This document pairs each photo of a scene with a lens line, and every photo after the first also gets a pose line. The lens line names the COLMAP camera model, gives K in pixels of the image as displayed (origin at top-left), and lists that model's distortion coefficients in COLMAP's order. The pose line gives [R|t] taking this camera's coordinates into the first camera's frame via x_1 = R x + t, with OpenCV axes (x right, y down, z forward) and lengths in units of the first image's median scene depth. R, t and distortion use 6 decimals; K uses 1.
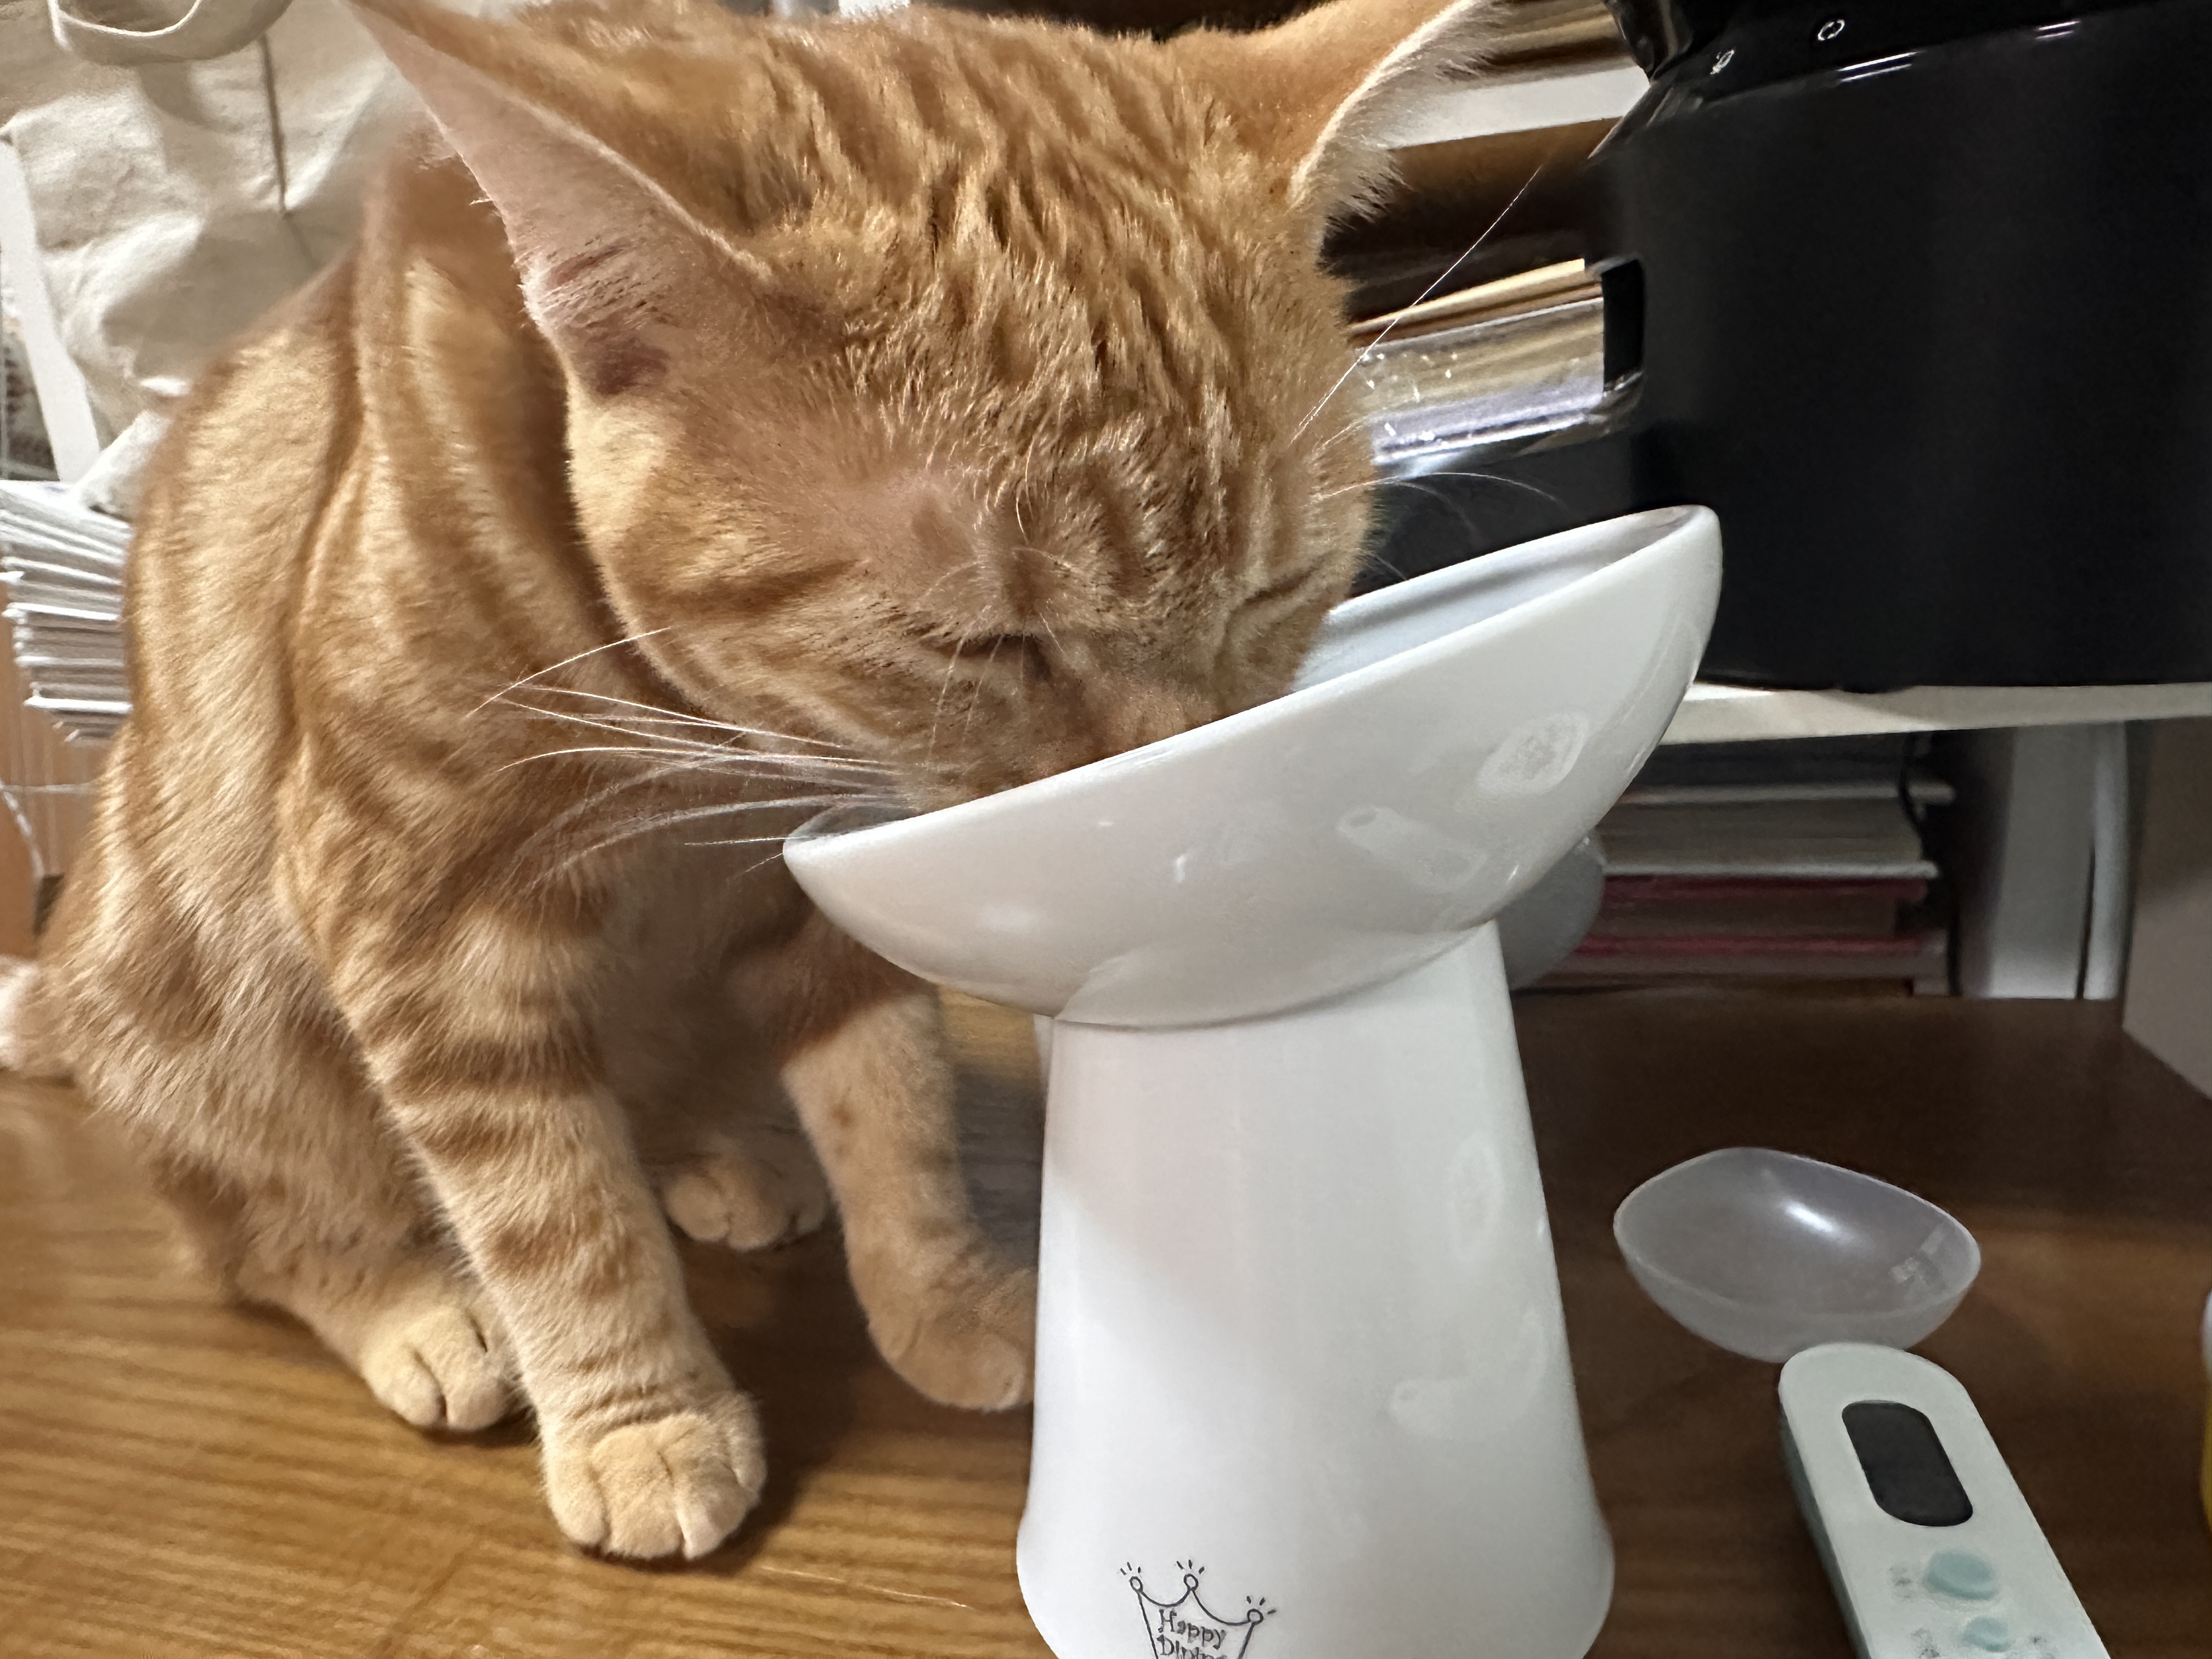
lens RADIAL K [[1536.7, 0, 1098.1], [0, 1536.7, 843.2], [0, 0, 1]] dist [-0.026815, -0.003135]
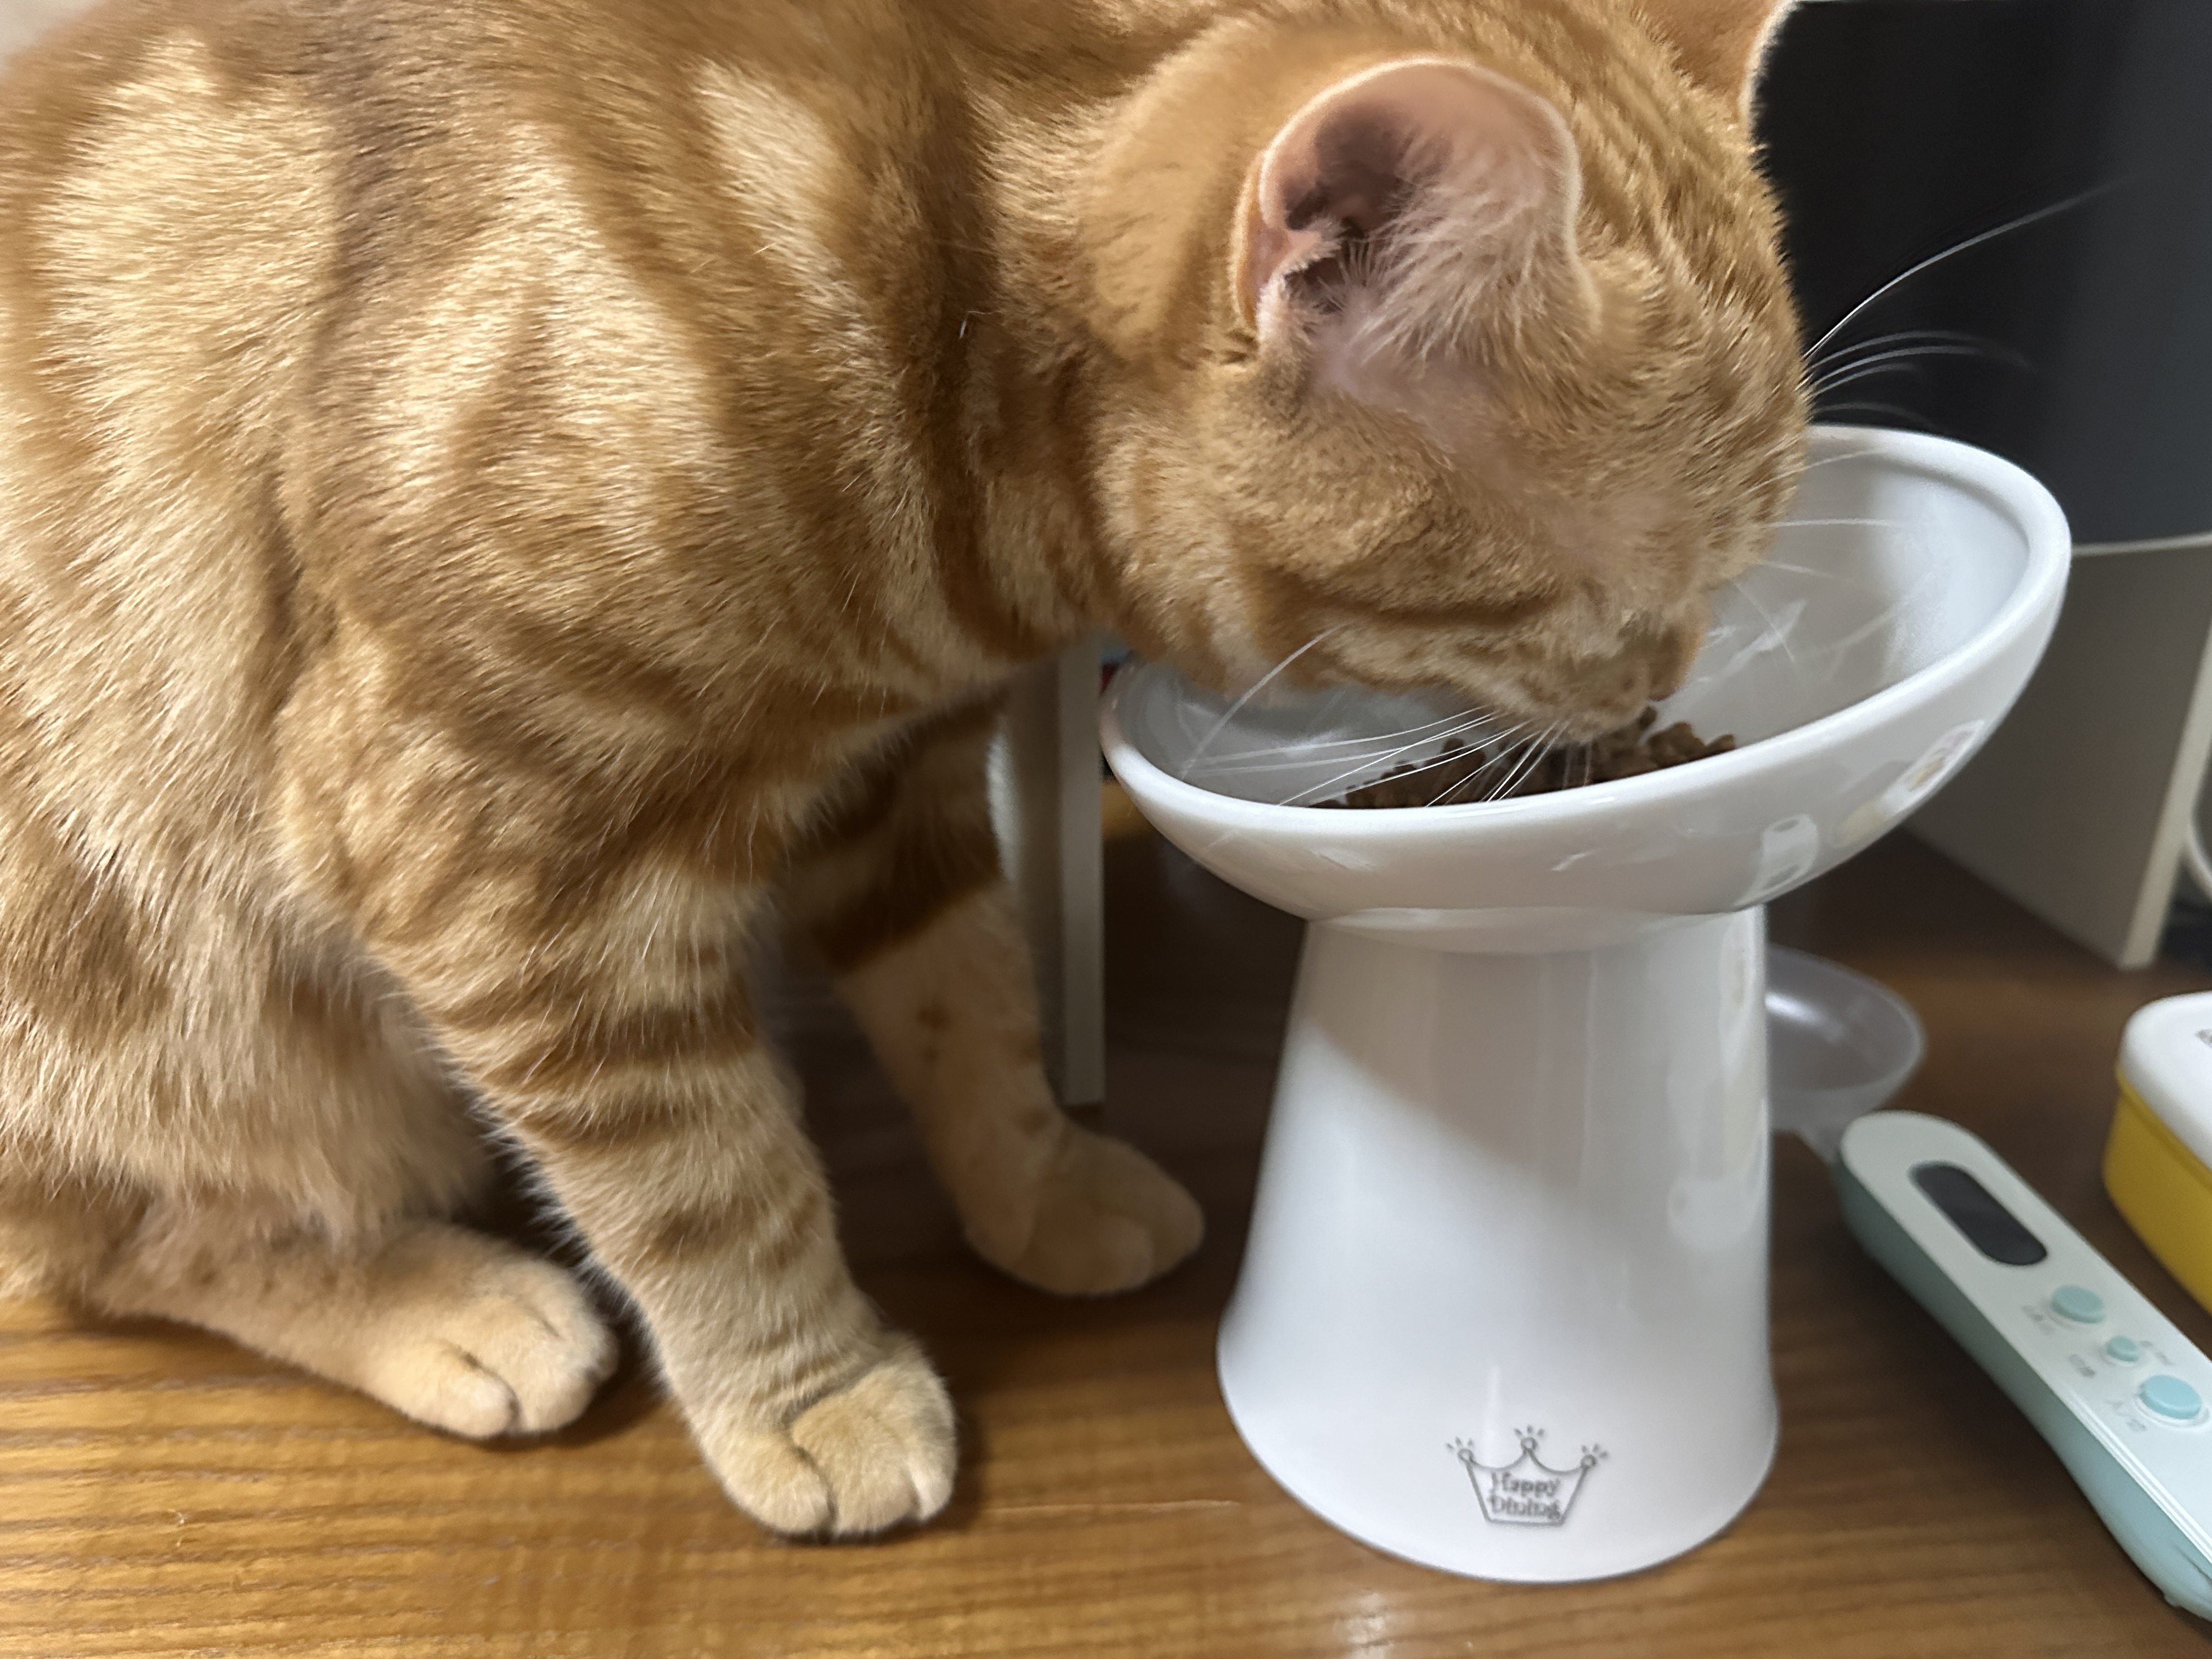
lens RADIAL K [[1536.7, 0, 1108.3], [0, 1536.7, 808.5], [0, 0, 1]] dist [-0.026815, -0.003135]
pose [[0.931703, -0.075831, 0.355218, -0.455789], [0.022522, 0.988144, 0.151872, -0.099007], [-0.362523, -0.133499, 0.922364, 0.153962]]
